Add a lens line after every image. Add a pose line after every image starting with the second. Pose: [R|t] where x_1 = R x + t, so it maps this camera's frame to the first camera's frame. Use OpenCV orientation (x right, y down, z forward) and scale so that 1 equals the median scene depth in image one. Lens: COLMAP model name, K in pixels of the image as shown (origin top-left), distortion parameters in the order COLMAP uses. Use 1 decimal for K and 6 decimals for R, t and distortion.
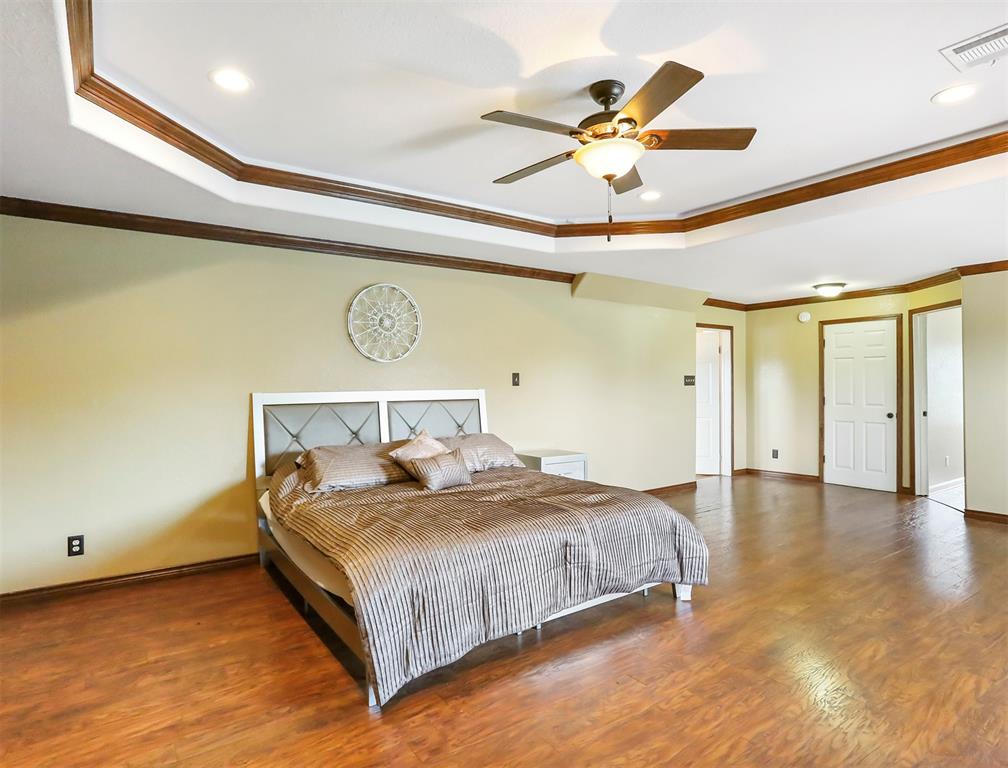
lens RADIAL K [[565.4, 0, 494.1], [0, 565.4, 383.5], [0, 0, 1]] dist [-0.056785, 0.038035]
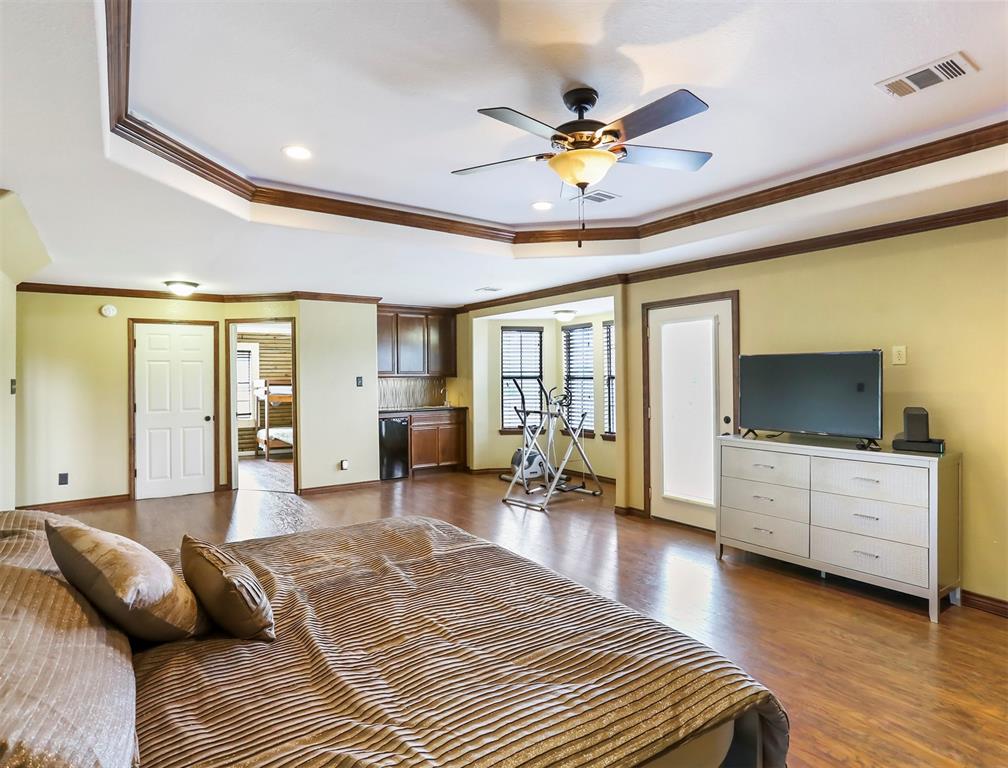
lens RADIAL K [[565.4, 0, 494.1], [0, 565.4, 383.5], [0, 0, 1]] dist [-0.056785, 0.038035]
pose [[0.012081, -0.004719, 0.999916, -0.319311], [0.009376, 0.999945, 0.004606, -0.007508], [-0.999883, 0.009320, 0.012124, 0.457041]]
